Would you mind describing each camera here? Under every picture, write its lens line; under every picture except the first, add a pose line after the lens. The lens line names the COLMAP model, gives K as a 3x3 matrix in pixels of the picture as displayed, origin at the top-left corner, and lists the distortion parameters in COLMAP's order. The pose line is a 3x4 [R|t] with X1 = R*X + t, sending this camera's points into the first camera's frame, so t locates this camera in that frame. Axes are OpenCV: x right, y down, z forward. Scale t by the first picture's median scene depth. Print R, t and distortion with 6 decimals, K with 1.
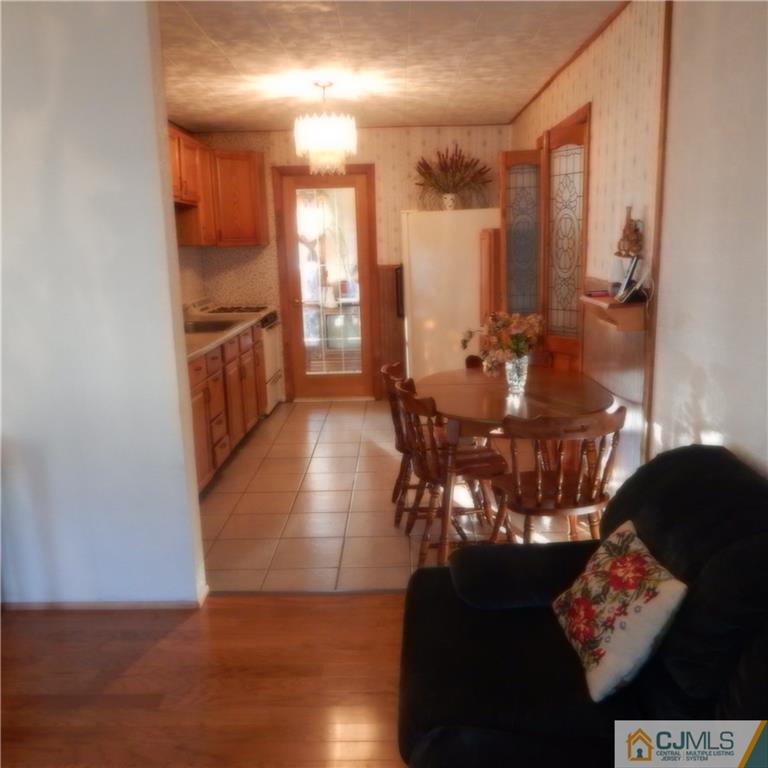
lens RADIAL K [[682.9, 0, 384.0], [0, 682.9, 384.0], [0, 0, 1]] dist [0.013979, -0.014732]
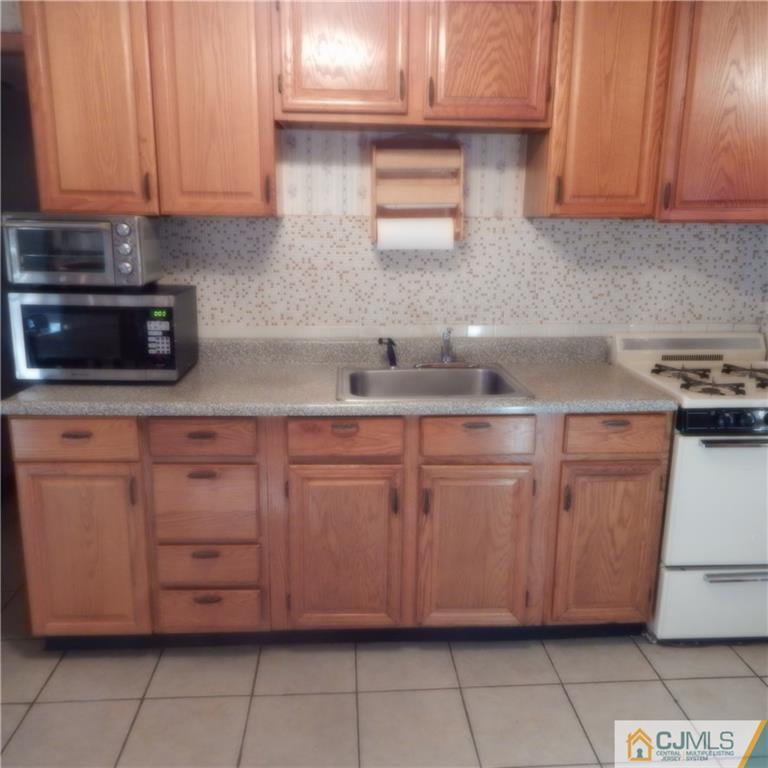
lens RADIAL K [[680.0, 0, 384.0], [0, 680.0, 384.0], [0, 0, 1]] dist [0.001229, -0.008923]
pose [[0.076892, 0.251632, -0.964764, 0.163050], [-0.217412, 0.948575, 0.230082, -0.149643], [0.973047, 0.192060, 0.127645, 0.723799]]
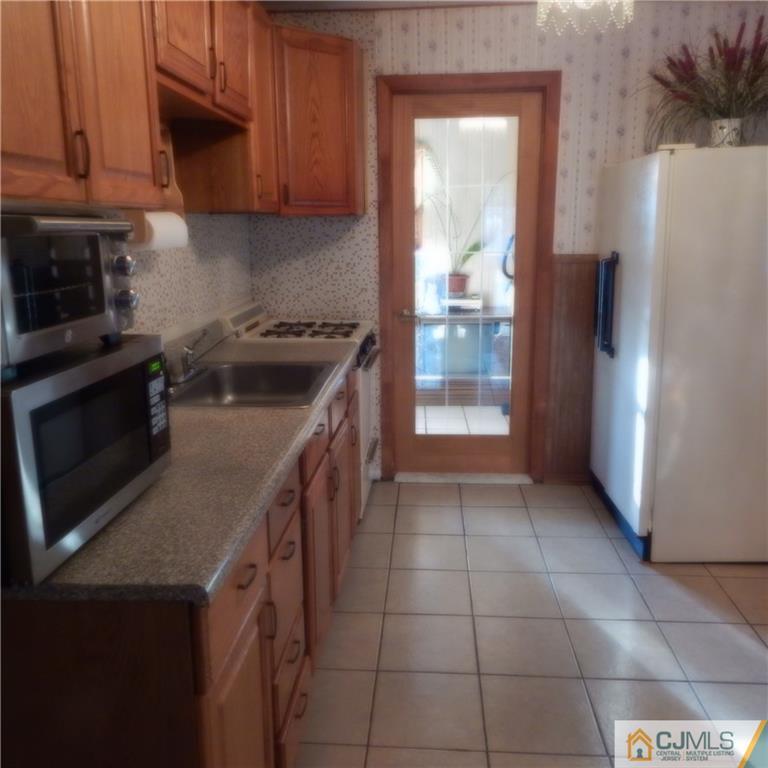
lens RADIAL K [[680.0, 0, 384.0], [0, 680.0, 384.0], [0, 0, 1]] dist [0.001229, -0.008923]
pose [[0.998476, 0.026795, -0.048251, -0.120976], [-0.025550, 0.999329, 0.026241, -0.077353], [0.048922, -0.024968, 0.998490, 0.425763]]
